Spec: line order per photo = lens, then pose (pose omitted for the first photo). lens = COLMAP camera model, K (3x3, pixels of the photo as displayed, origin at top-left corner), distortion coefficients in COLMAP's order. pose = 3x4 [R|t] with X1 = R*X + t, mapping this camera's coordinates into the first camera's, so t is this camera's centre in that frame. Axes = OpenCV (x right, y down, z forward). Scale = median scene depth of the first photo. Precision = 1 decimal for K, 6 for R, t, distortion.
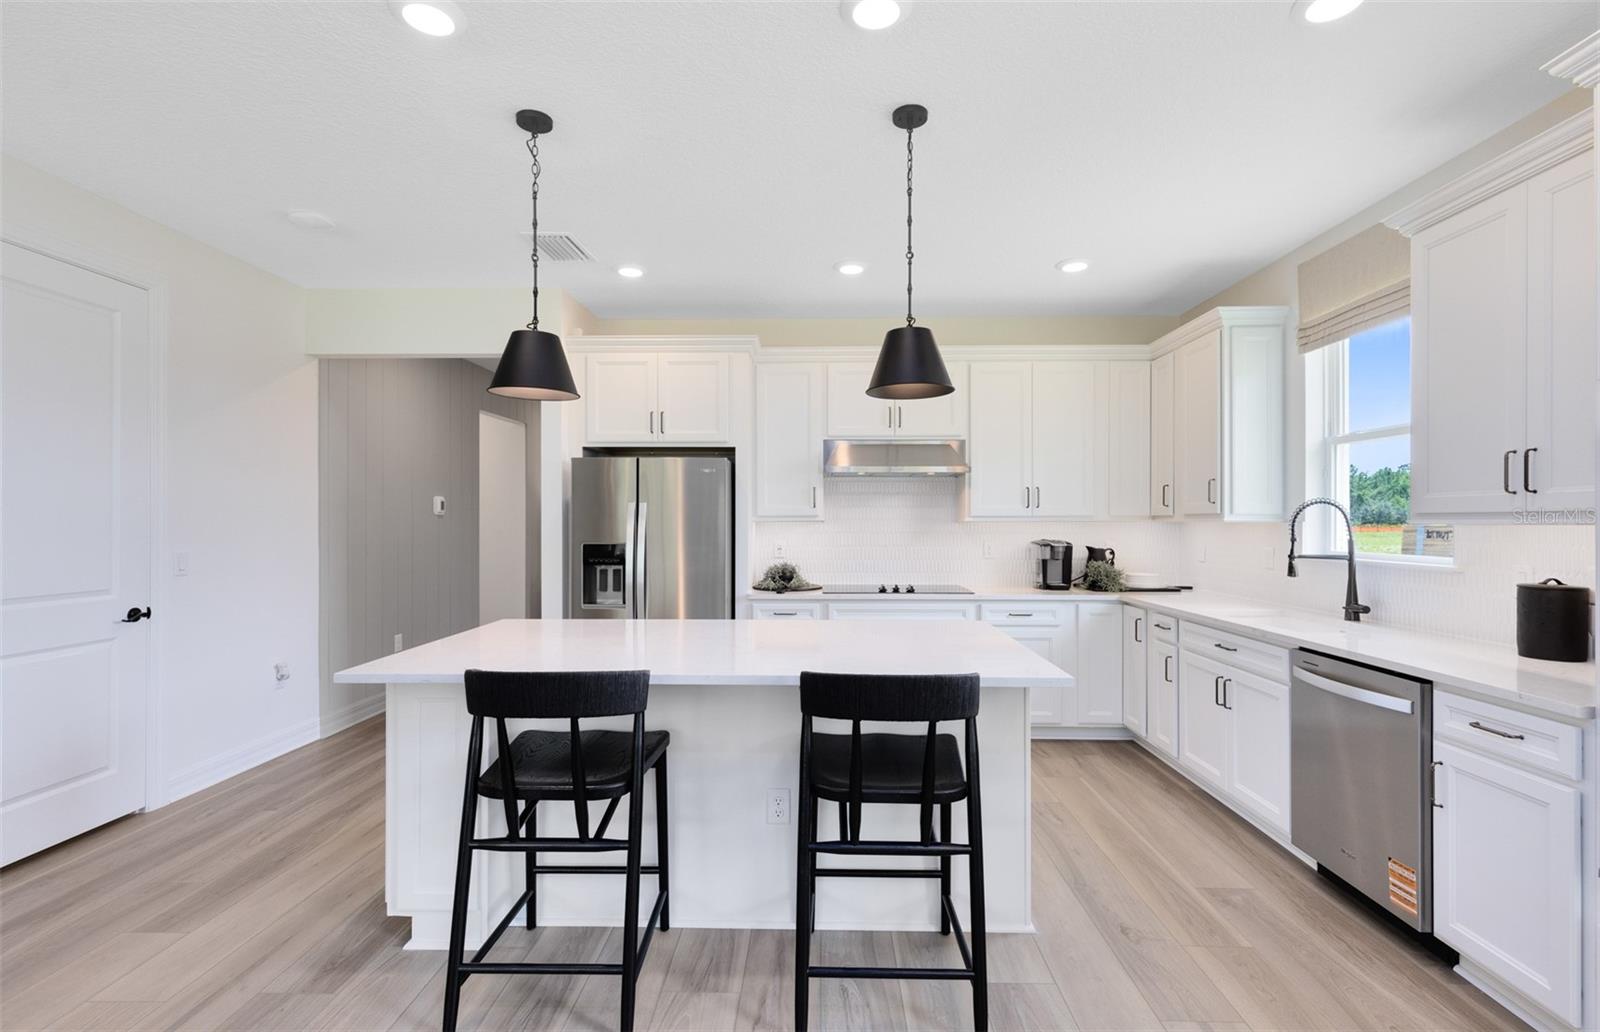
lens RADIAL K [[737.3, 0, 788.4], [0, 737.3, 512.2], [0, 0, 1]] dist [0.014398, -0.000618]
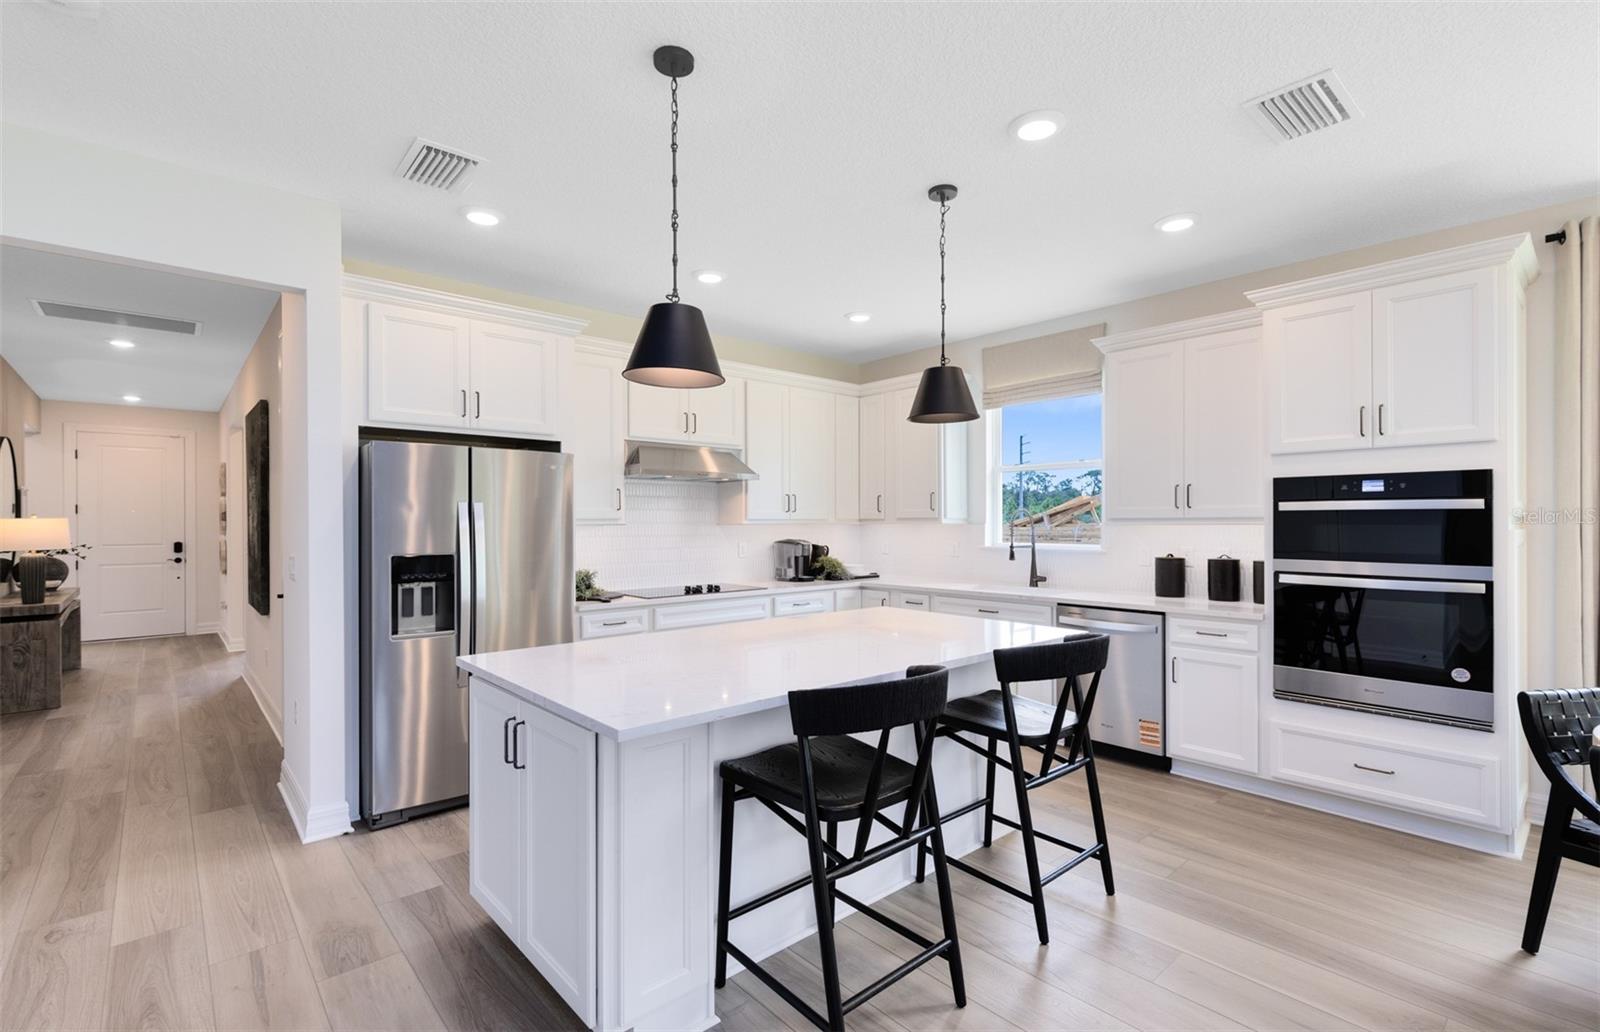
lens RADIAL K [[737.3, 0, 796.4], [0, 737.3, 514.2], [0, 0, 1]] dist [0.014398, -0.000618]
pose [[0.724094, 0.004834, 0.689684, -0.503496], [-0.005425, 0.999984, -0.001314, -0.001113], [-0.689680, -0.002791, 0.724109, 0.167437]]
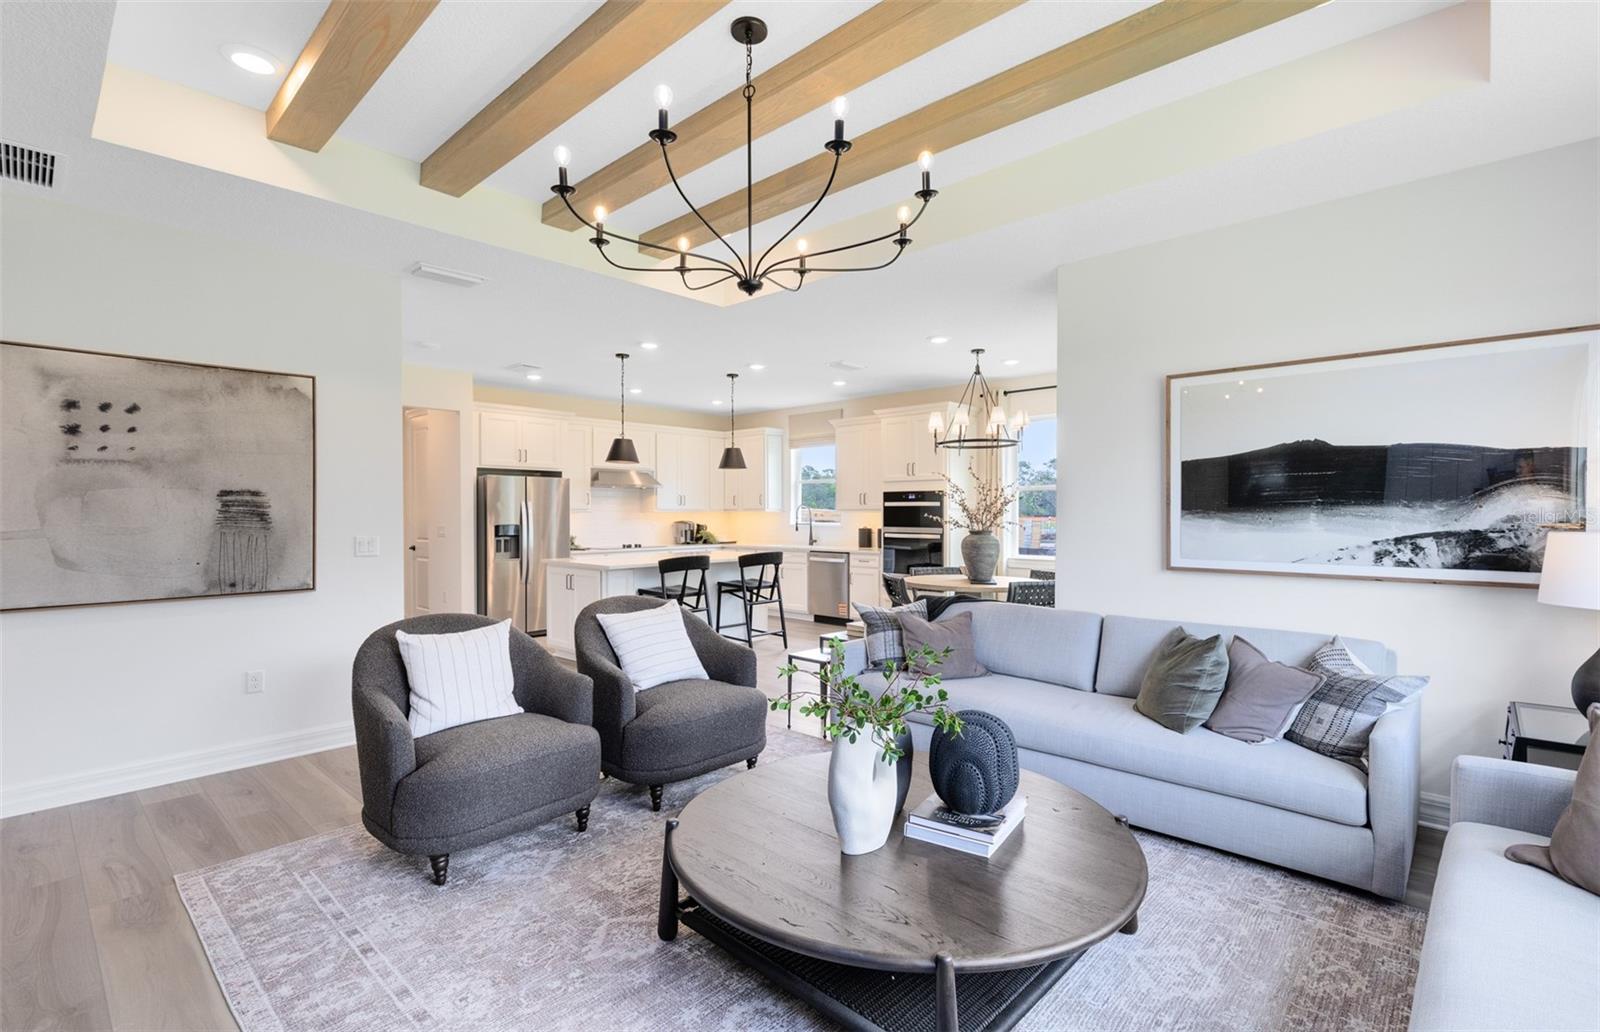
lens RADIAL K [[737.3, 0, 795.5], [0, 737.3, 513.5], [0, 0, 1]] dist [0.014398, -0.000618]
pose [[0.658007, -0.003135, 0.753005, -1.111593], [-0.008204, 0.999902, 0.011332, -0.009707], [-0.752967, -0.013634, 0.657917, -0.658264]]
